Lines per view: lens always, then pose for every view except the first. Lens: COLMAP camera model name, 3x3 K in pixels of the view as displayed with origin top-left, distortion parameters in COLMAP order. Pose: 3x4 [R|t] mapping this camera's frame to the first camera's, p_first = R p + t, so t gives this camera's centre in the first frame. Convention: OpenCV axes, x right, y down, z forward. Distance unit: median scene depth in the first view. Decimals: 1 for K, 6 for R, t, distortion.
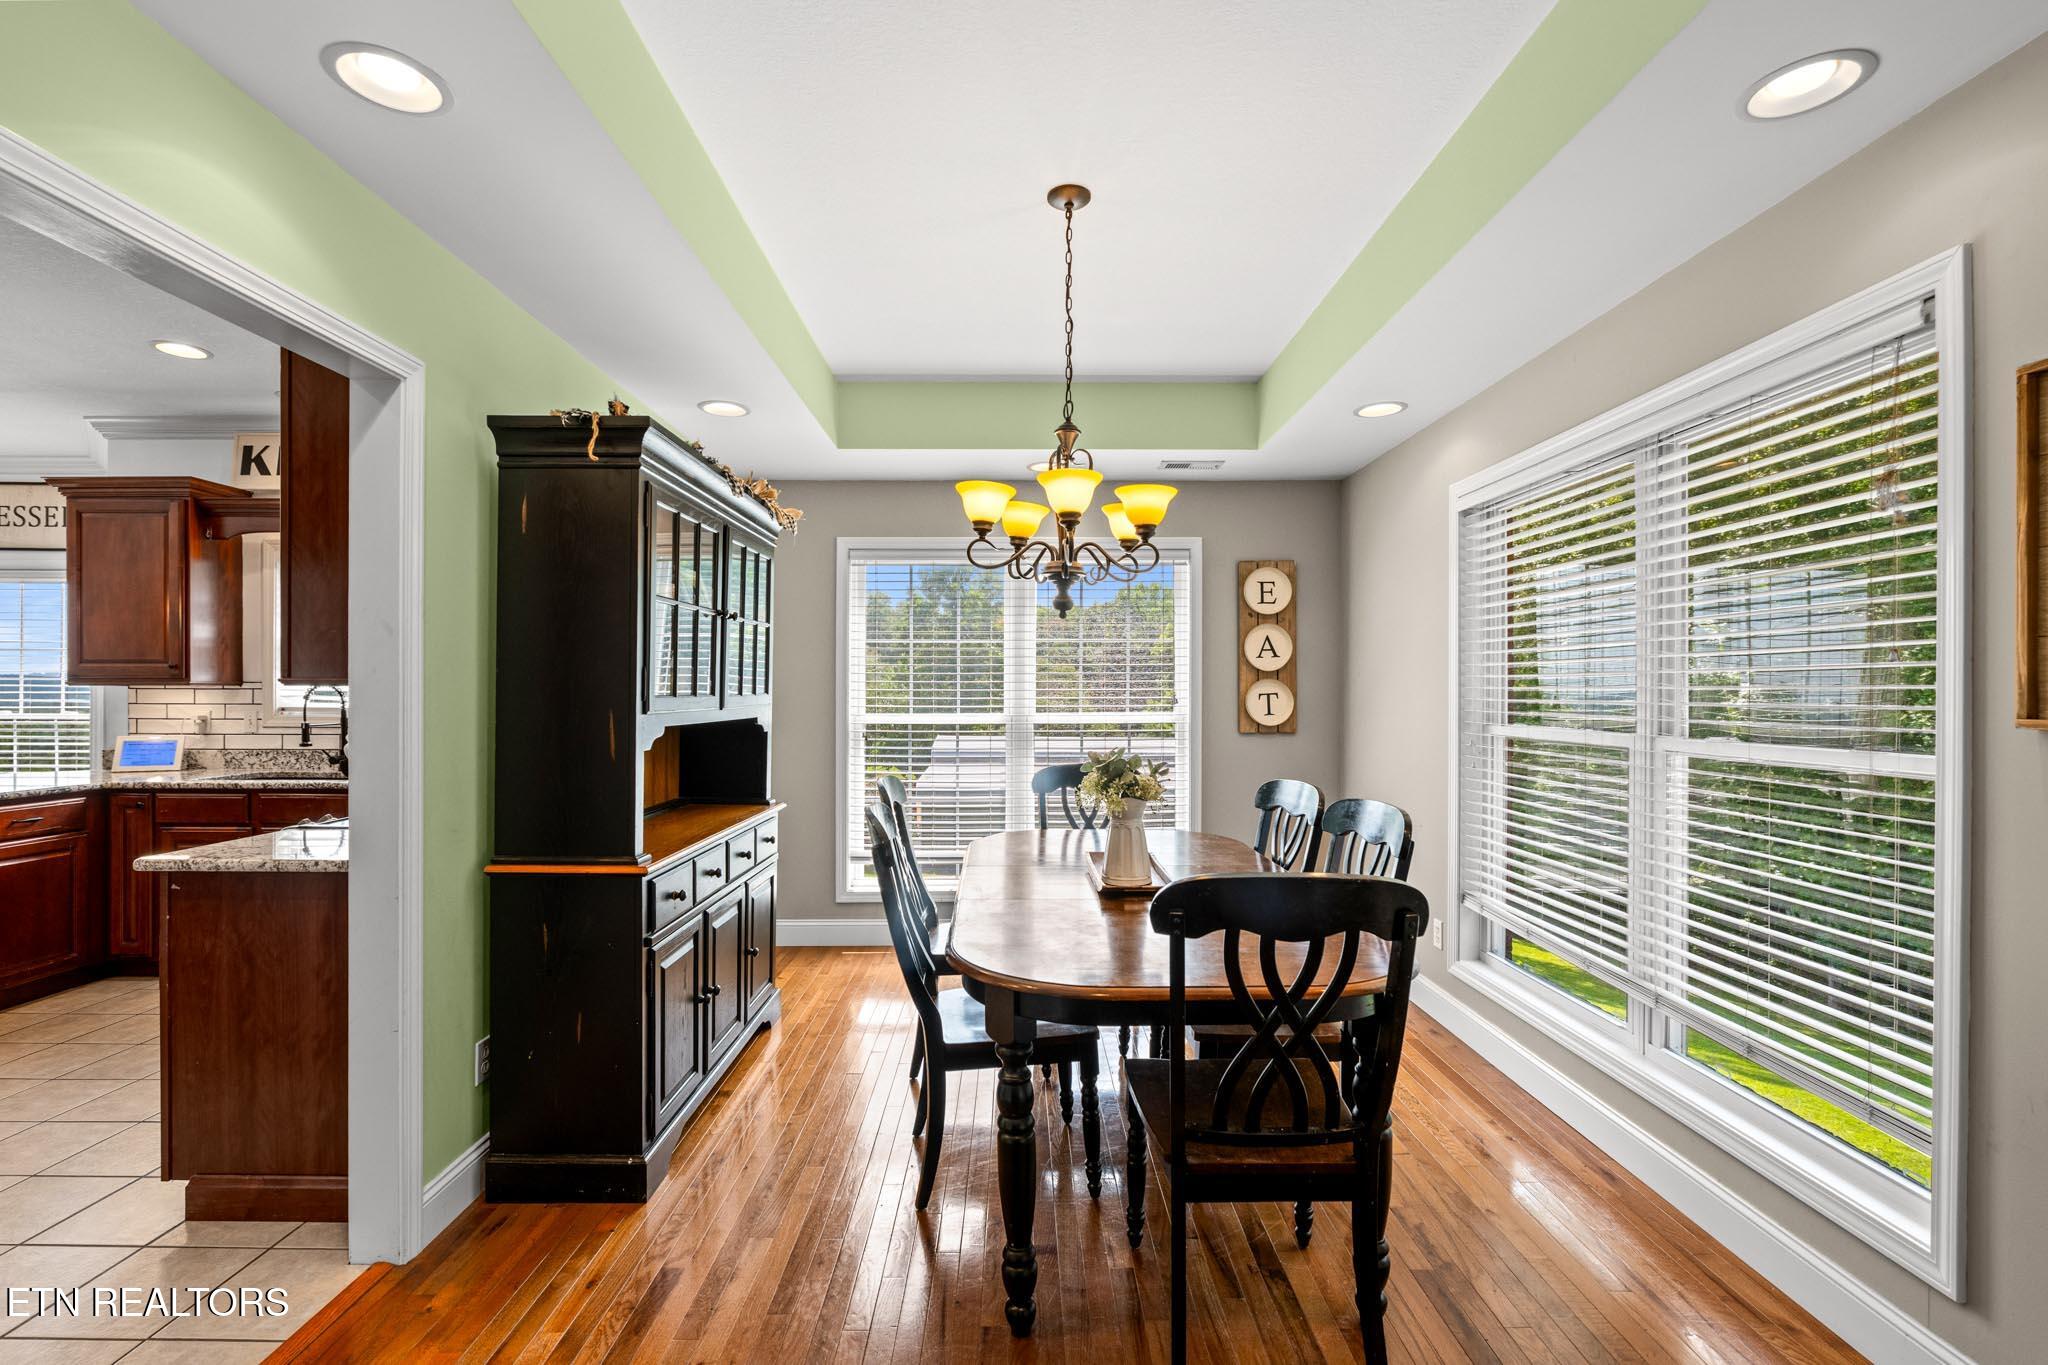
lens RADIAL K [[907.3, 0, 1024.4], [0, 907.3, 694.1], [0, 0, 1]] dist [-0.000097, -0.000166]
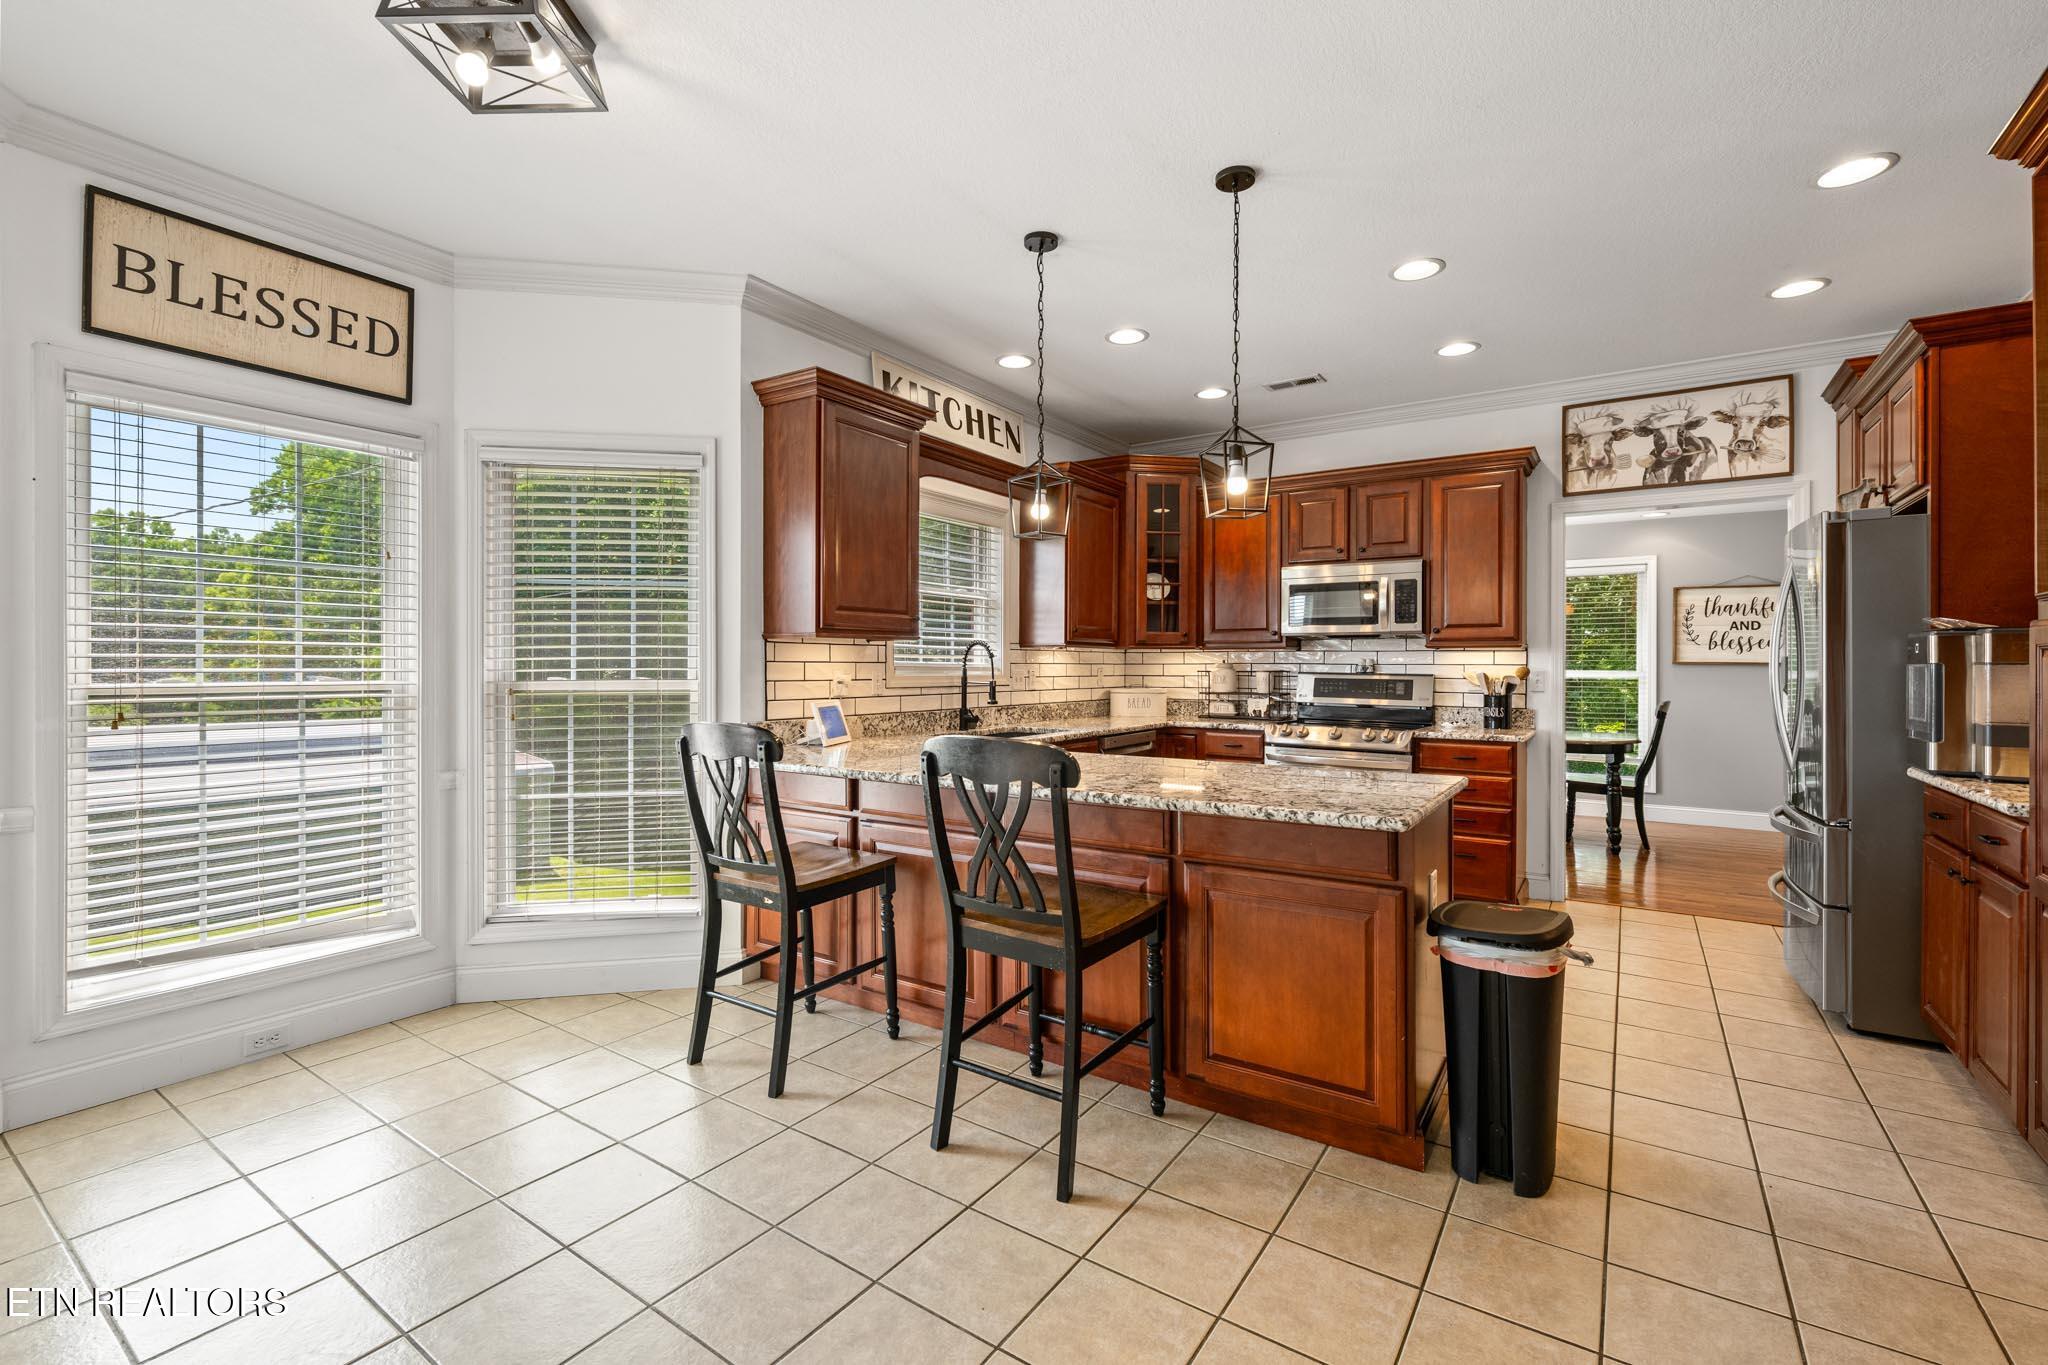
lens RADIAL K [[890.6, 0, 1024.4], [0, 890.6, 674.1], [0, 0, 1]] dist [0.000259, -0.000047]
pose [[0.555760, -0.007764, 0.831307, -1.508744], [0.000256, 0.999958, 0.009168, 0.014471], [-0.831343, -0.004883, 0.555738, 0.401573]]
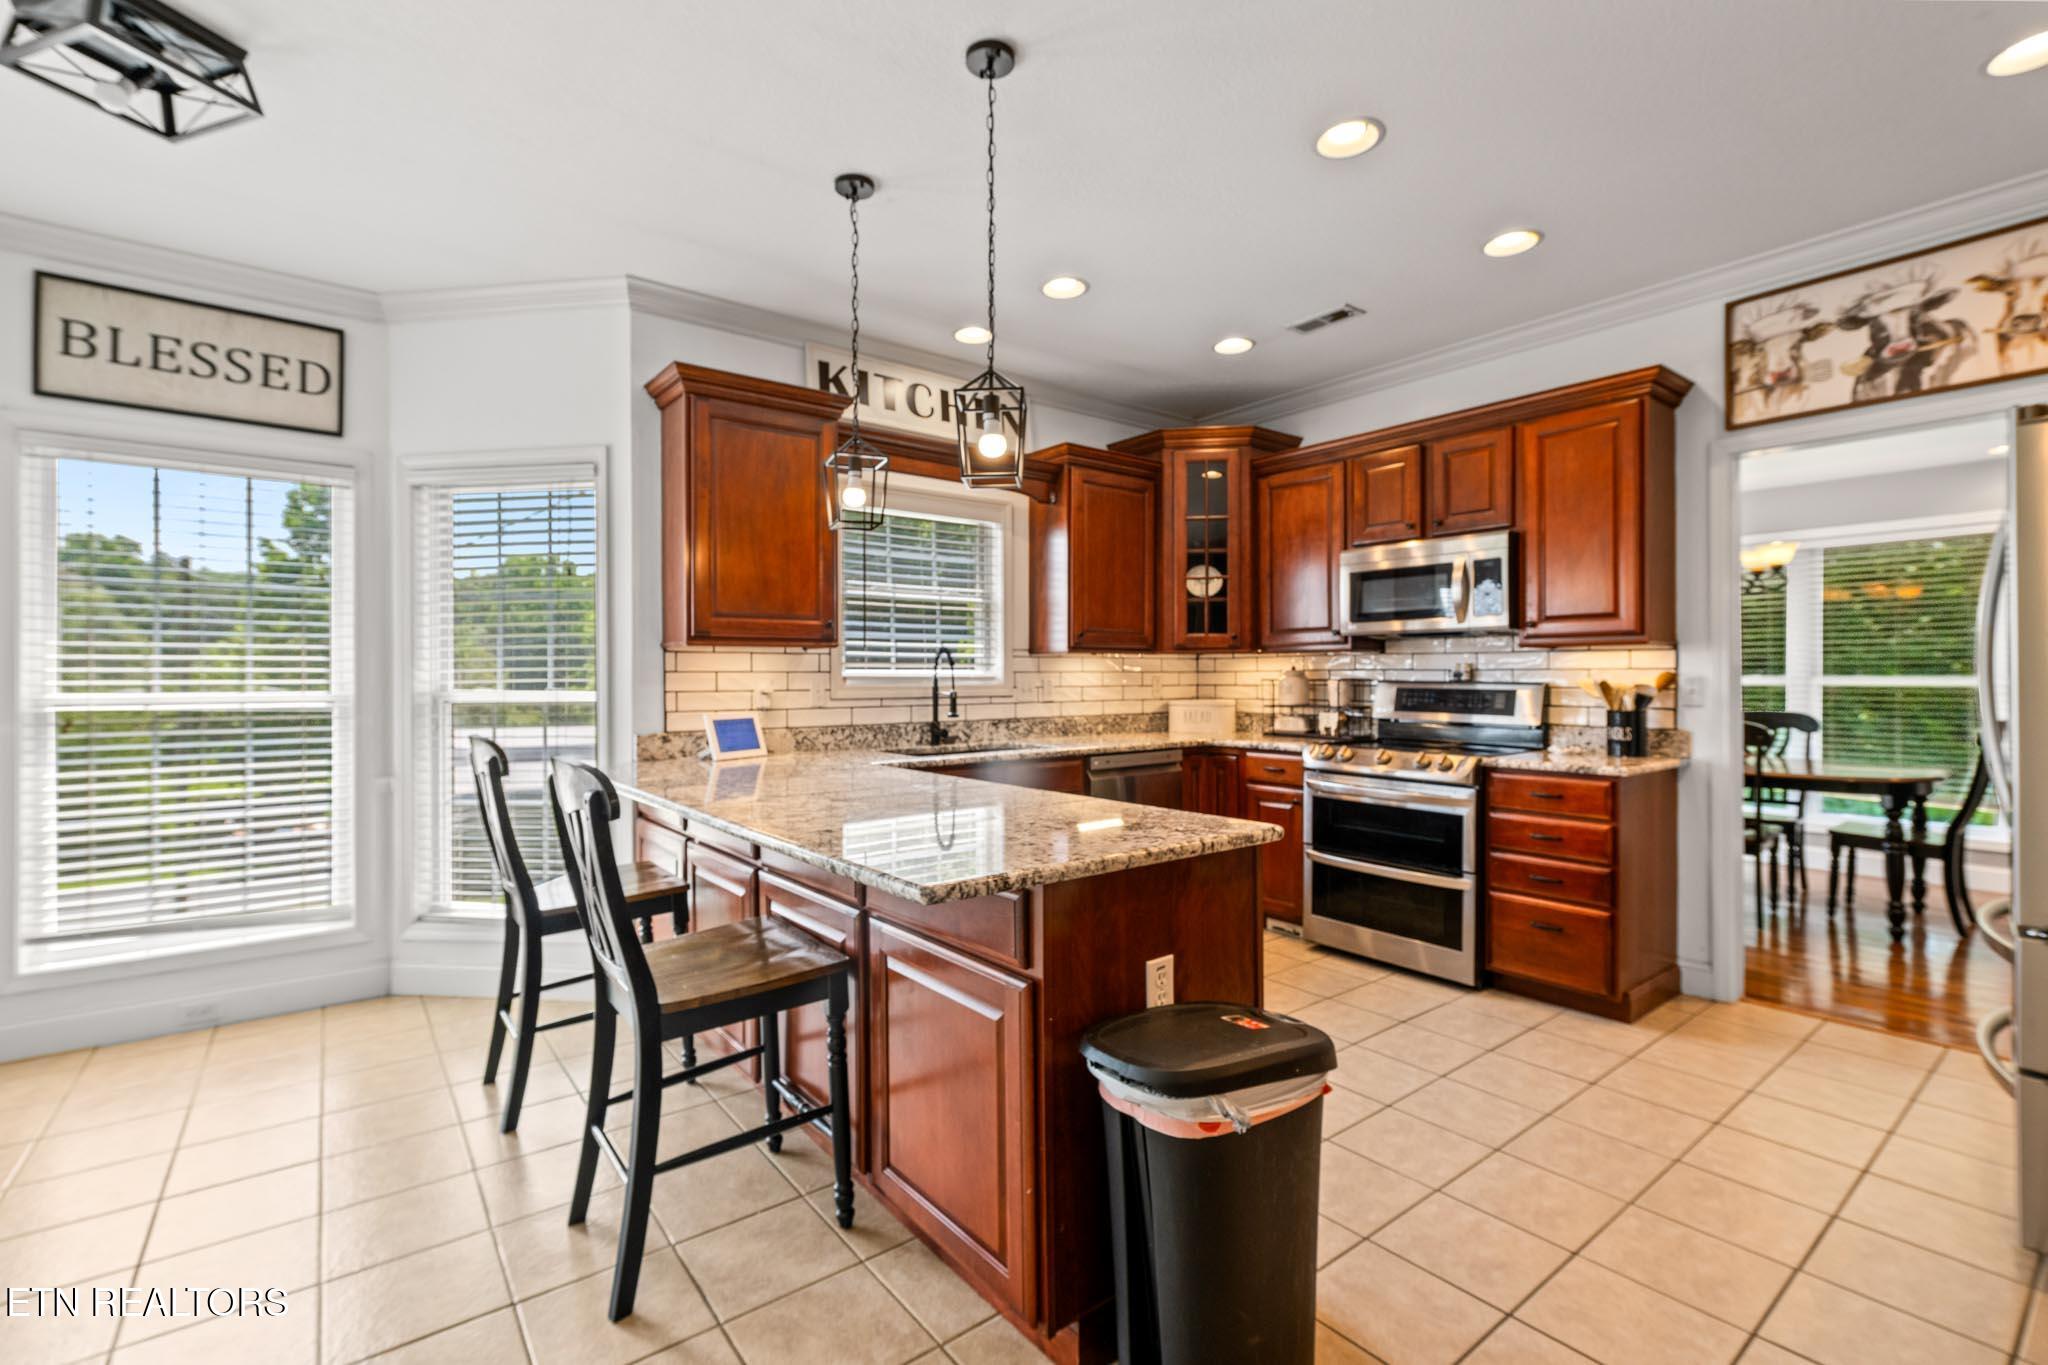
lens RADIAL K [[903.1, 0, 1024.0], [0, 903.1, 682.5], [0, 0, 1]] dist [0.003933, -0.000059]
pose [[0.786251, -0.008211, 0.617853, -1.226460], [0.006333, 0.999966, 0.005231, 0.017475], [-0.617875, -0.000200, 0.786276, 0.234878]]
